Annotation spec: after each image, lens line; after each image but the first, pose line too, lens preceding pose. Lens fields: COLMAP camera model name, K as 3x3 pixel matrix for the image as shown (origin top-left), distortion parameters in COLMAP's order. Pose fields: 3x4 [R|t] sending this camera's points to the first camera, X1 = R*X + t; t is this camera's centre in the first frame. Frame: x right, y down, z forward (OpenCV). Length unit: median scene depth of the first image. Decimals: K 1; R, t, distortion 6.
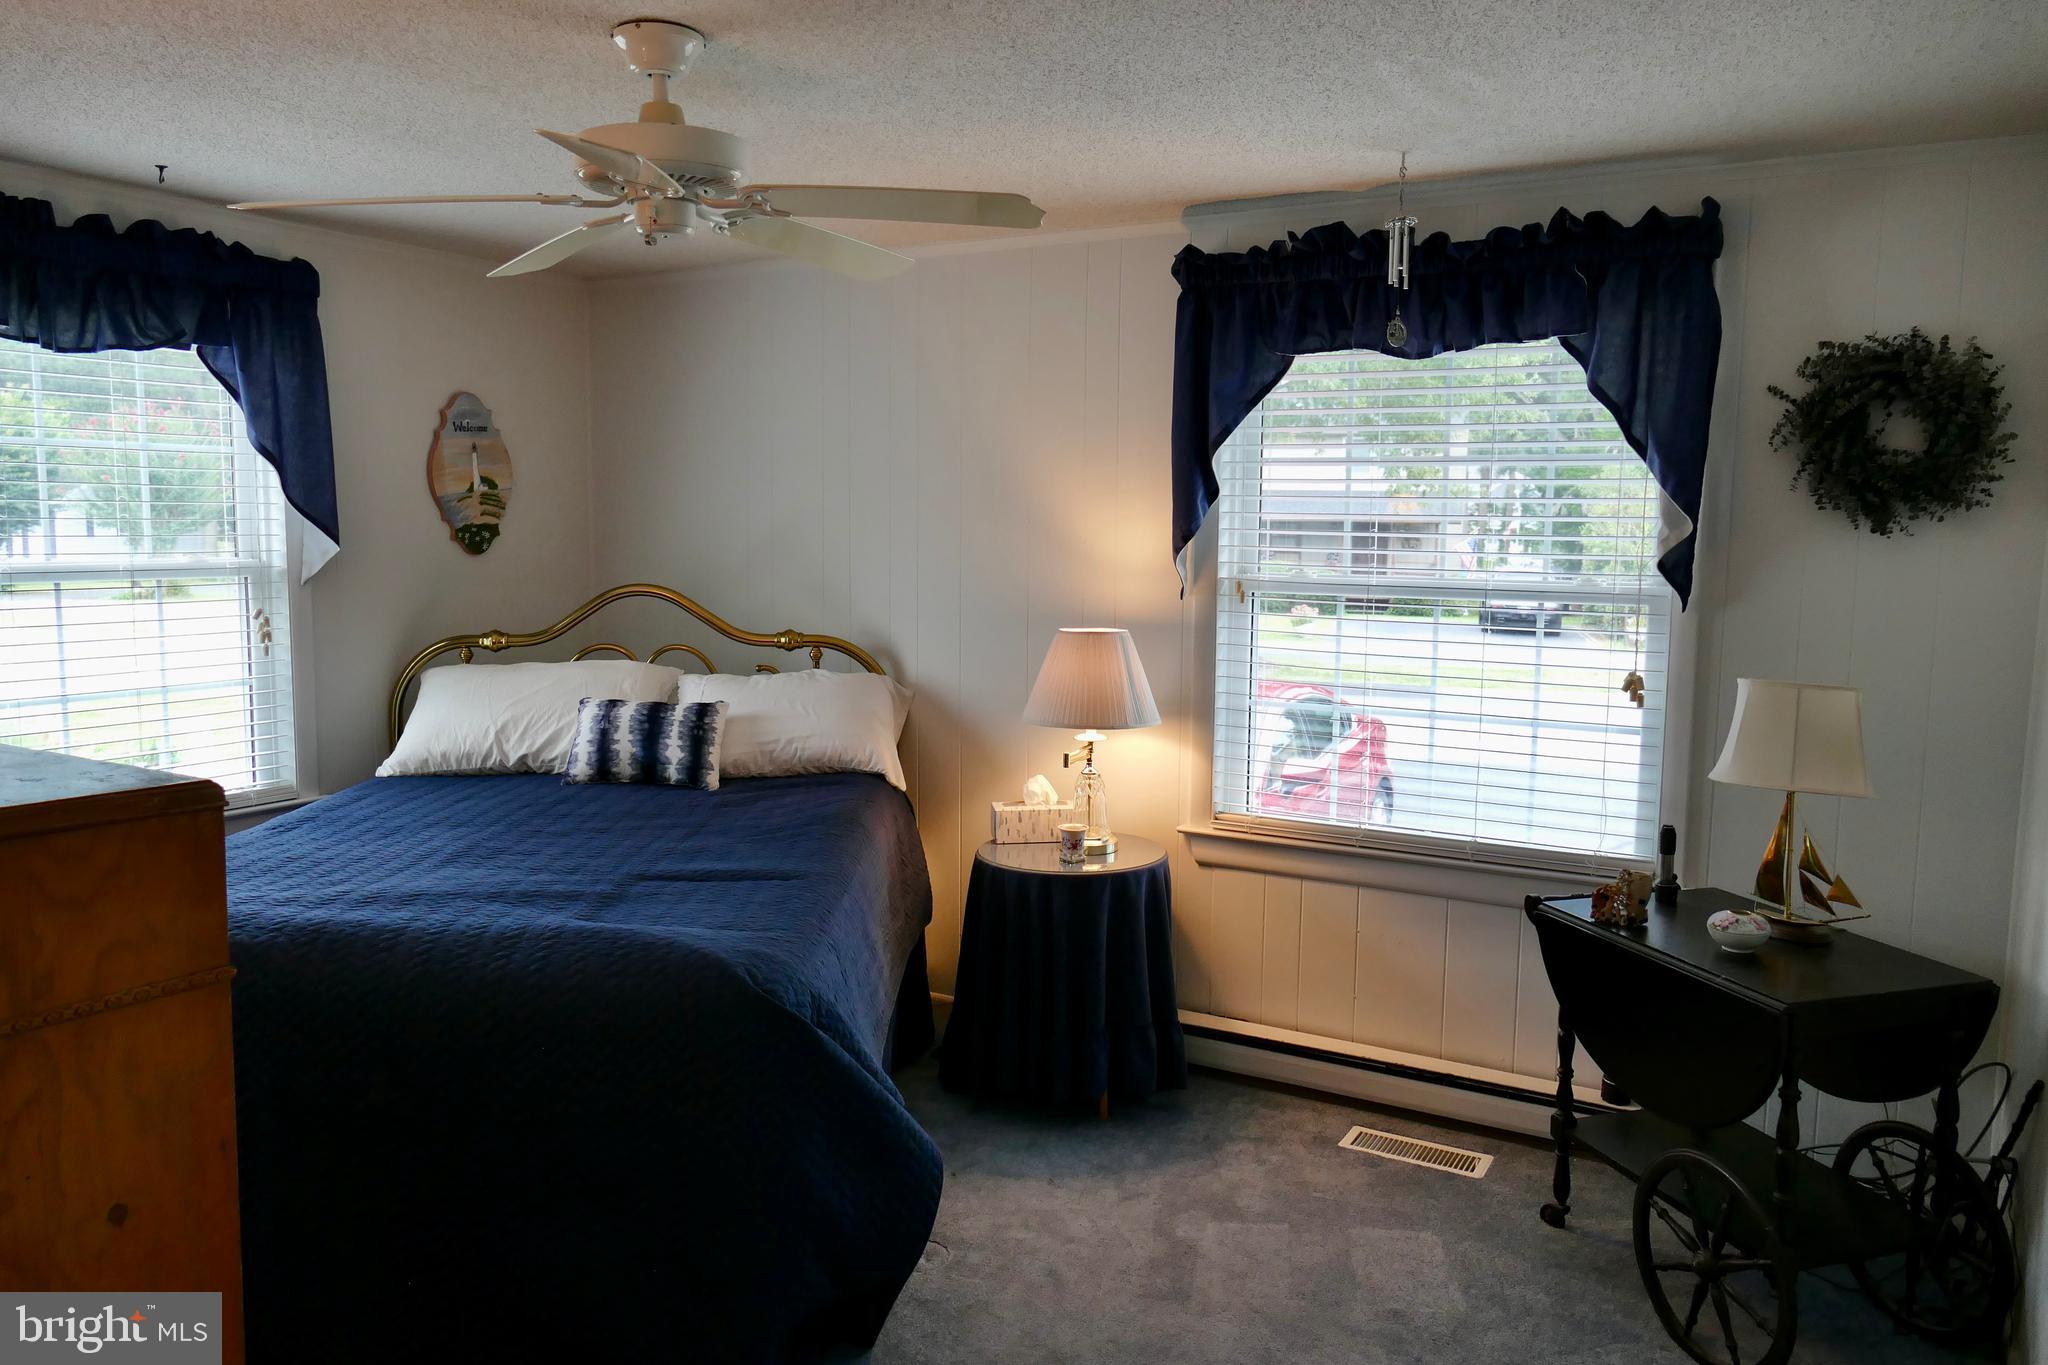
lens RADIAL K [[1468.5, 0, 1017.9], [0, 1468.5, 682.4], [0, 0, 1]] dist [-0.021397, 0.004653]
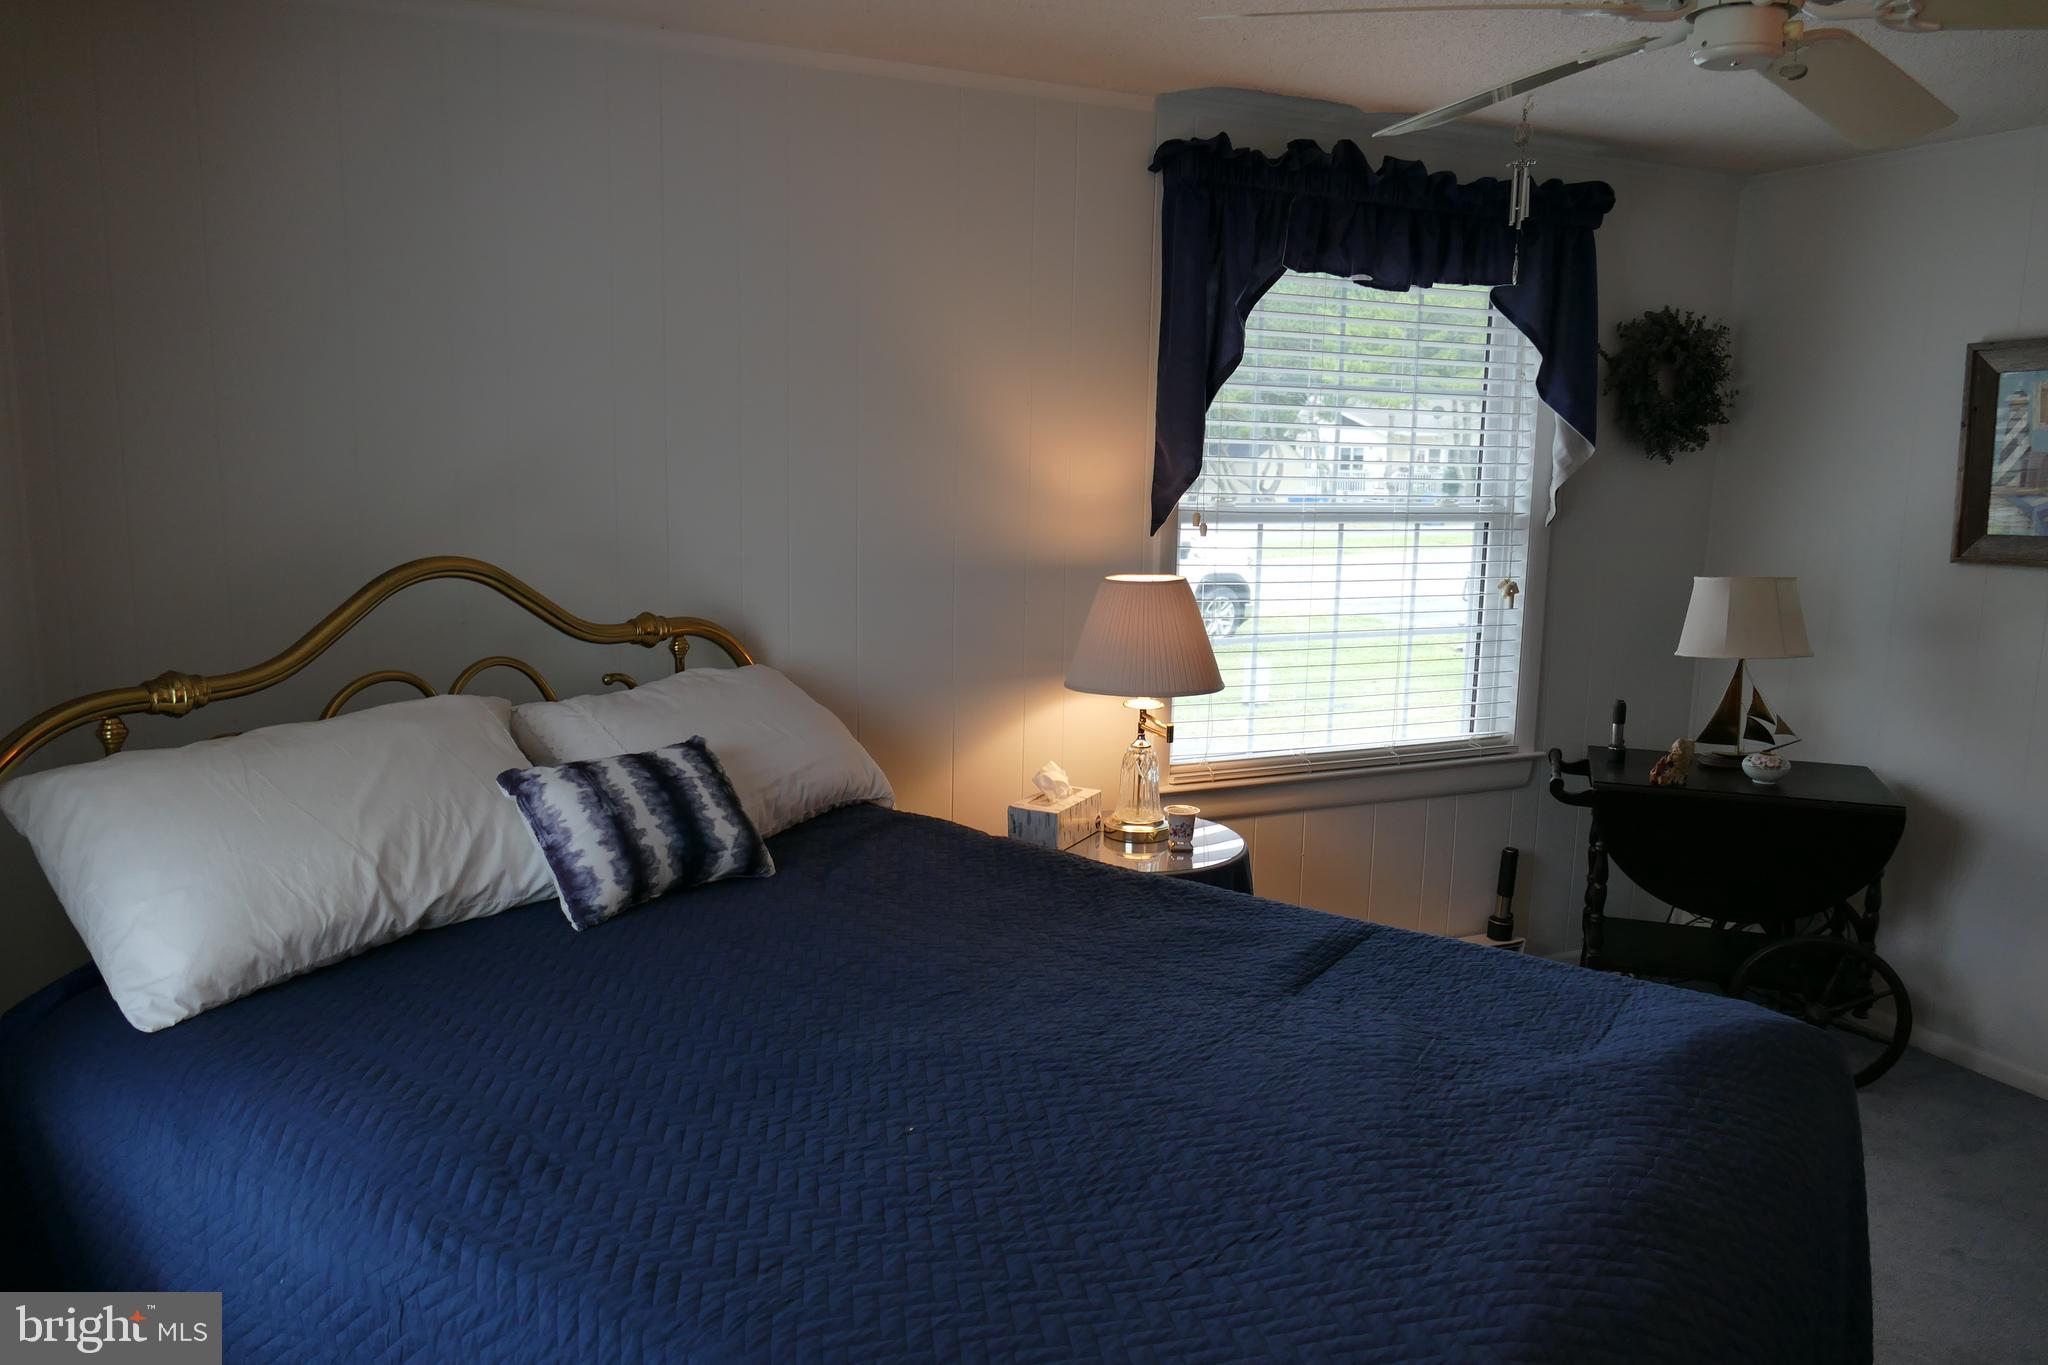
lens RADIAL K [[1468.5, 0, 1021.2], [0, 1468.5, 681.4], [0, 0, 1]] dist [-0.021397, 0.004653]
pose [[0.569261, -0.127622, 0.812191, -0.684479], [0.084052, 0.991736, 0.096923, -0.065054], [-0.817849, 0.013092, 0.575283, 0.578076]]
